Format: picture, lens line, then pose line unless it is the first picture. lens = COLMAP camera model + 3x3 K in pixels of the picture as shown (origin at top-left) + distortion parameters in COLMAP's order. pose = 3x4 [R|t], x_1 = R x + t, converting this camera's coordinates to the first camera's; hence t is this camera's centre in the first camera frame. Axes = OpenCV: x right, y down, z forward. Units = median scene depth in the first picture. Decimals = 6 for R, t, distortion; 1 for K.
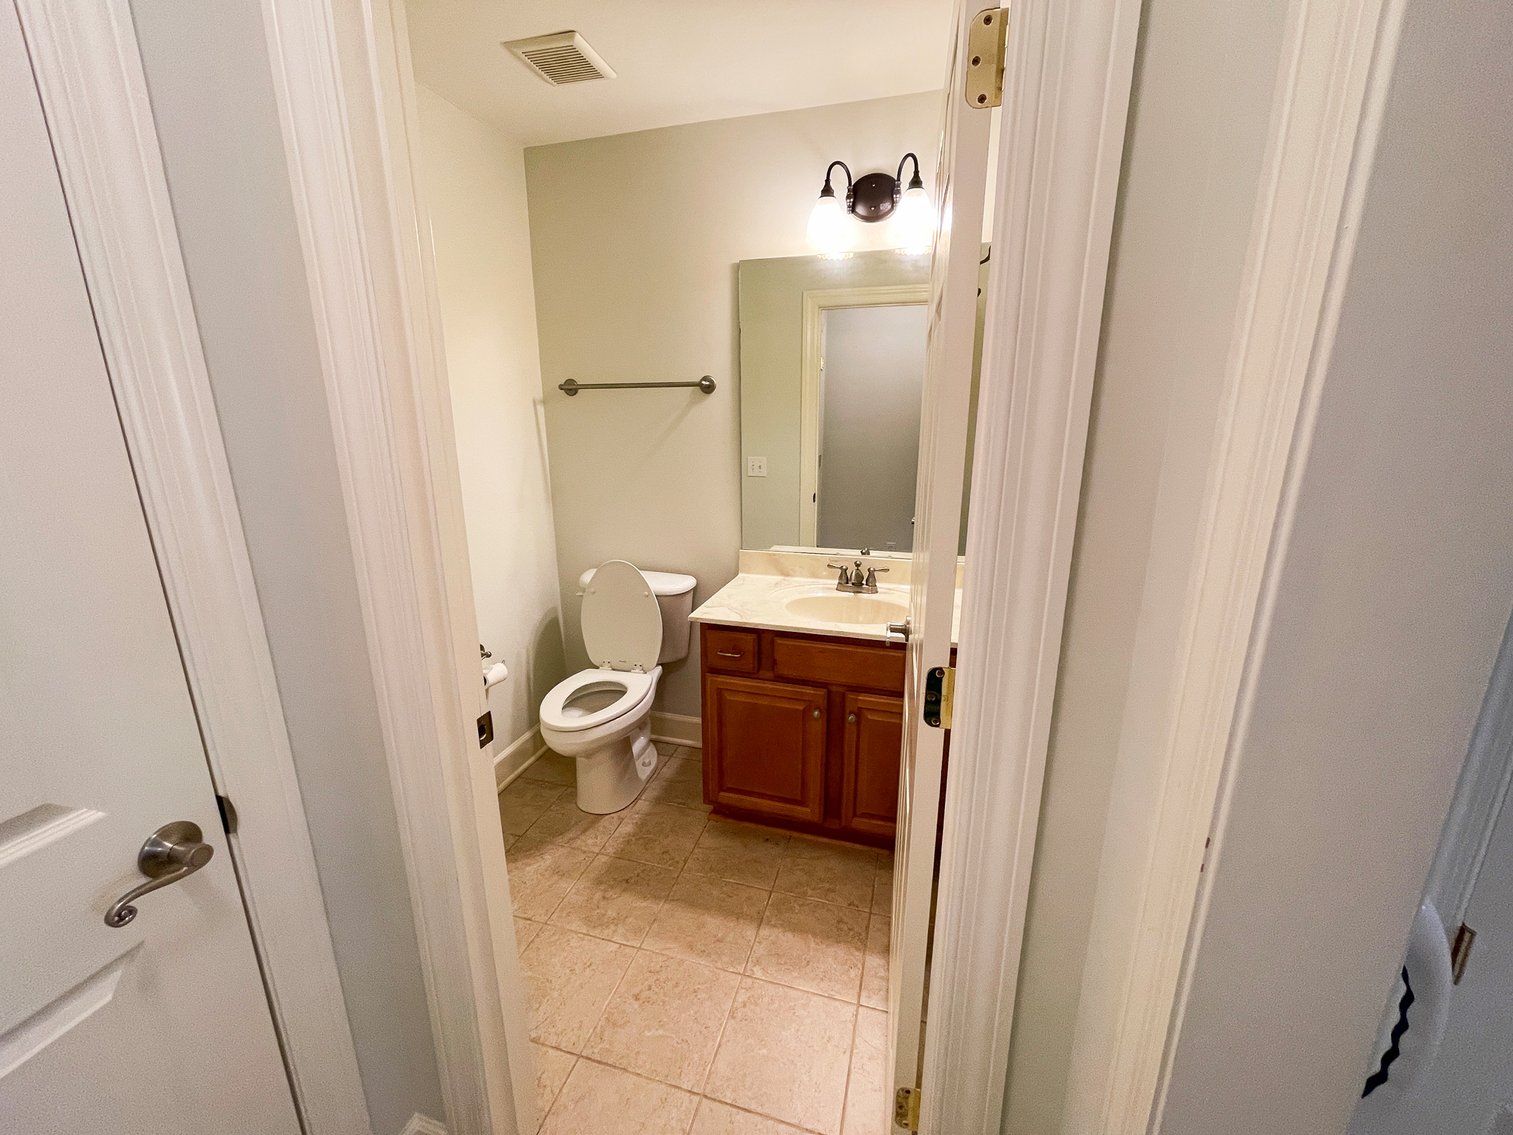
lens RADIAL K [[616.4, 0, 754.7], [0, 616.4, 567.5], [0, 0, 1]] dist [0.000791, -0.000357]
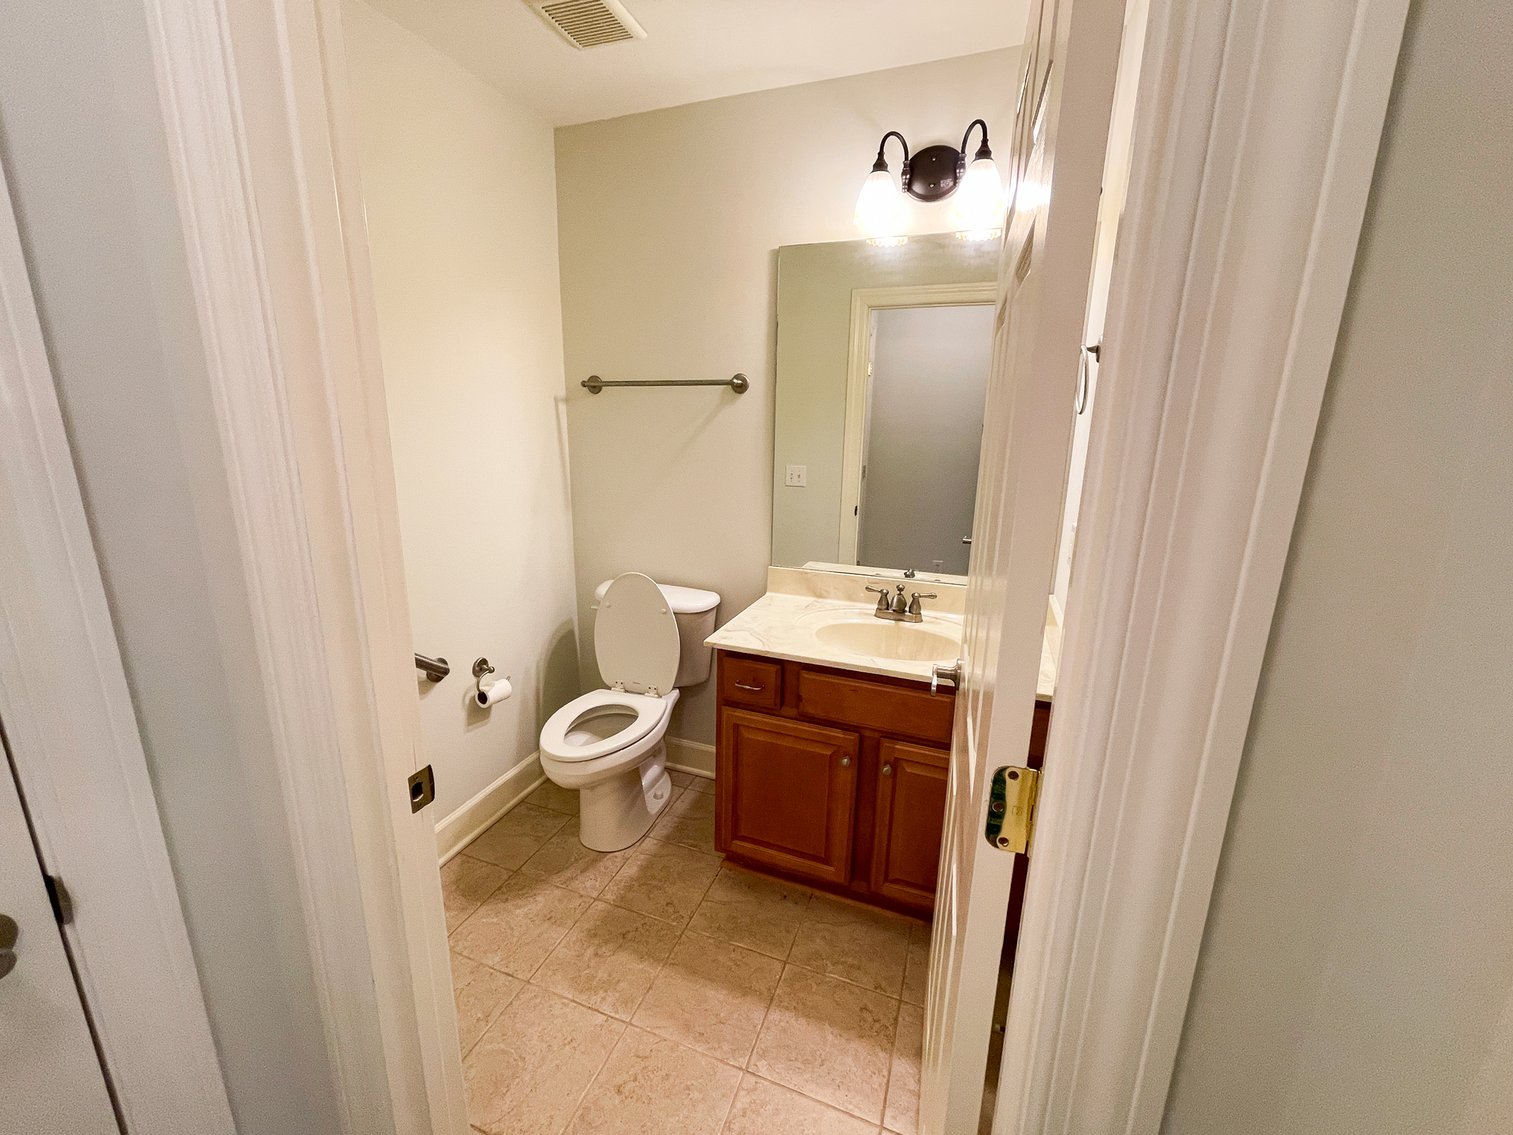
lens RADIAL K [[616.4, 0, 751.9], [0, 616.4, 566.7], [0, 0, 1]] dist [0.000791, -0.000357]
pose [[0.996608, 0.038168, -0.072905, 0.020292], [-0.039315, 0.999124, -0.014354, -0.016278], [0.072293, 0.017172, 0.997236, 0.113607]]
